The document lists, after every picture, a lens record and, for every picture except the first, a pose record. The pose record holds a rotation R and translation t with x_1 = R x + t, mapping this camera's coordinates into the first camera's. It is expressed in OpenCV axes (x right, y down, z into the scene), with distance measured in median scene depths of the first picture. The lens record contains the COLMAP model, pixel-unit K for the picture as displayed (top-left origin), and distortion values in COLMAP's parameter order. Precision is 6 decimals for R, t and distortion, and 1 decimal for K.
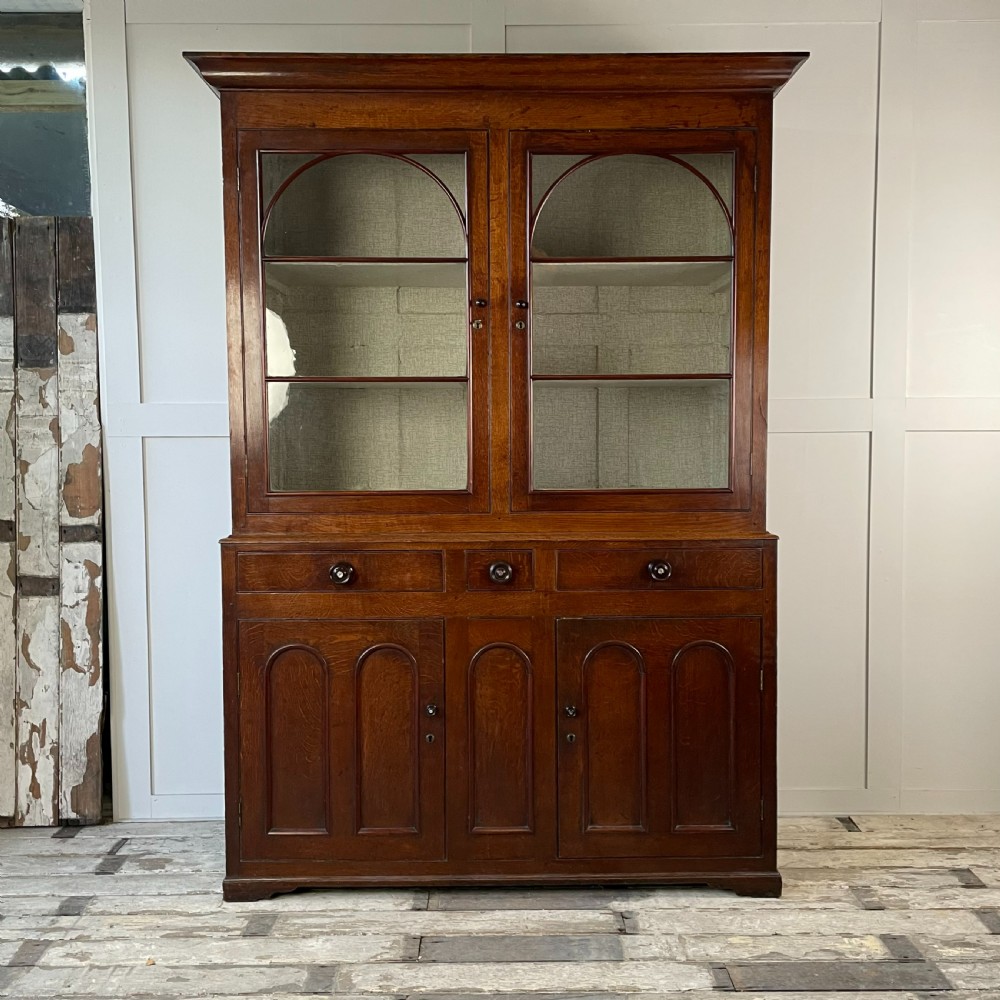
lens RADIAL K [[1059.4, 0, 511.1], [0, 1059.4, 500.2], [0, 0, 1]] dist [0.117533, -0.159738]
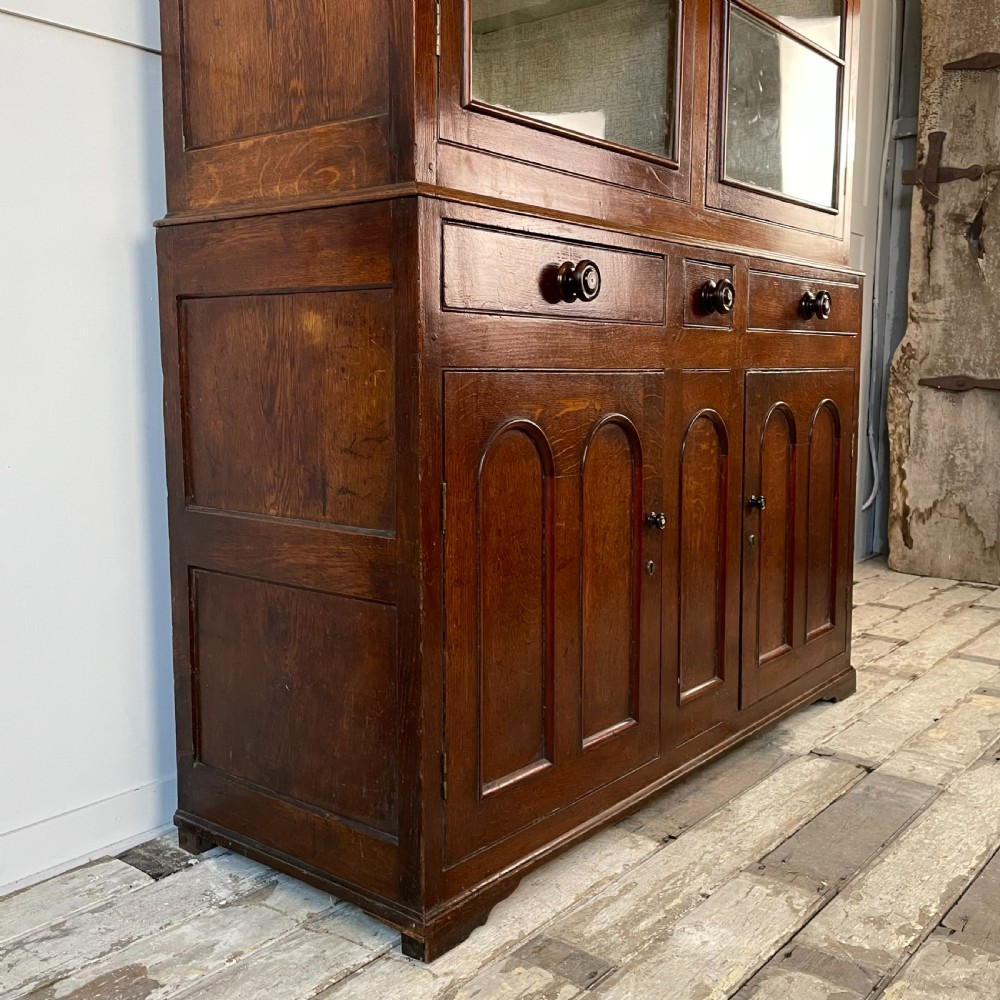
lens RADIAL K [[1060.9, 0, 496.7], [0, 1060.9, 497.7], [0, 0, 1]] dist [0.108134, -0.139885]
pose [[0.631844, -0.086621, 0.770240, -0.604751], [0.046735, 0.996185, 0.073693, 0.134941], [-0.773686, -0.010565, 0.633482, 0.686568]]
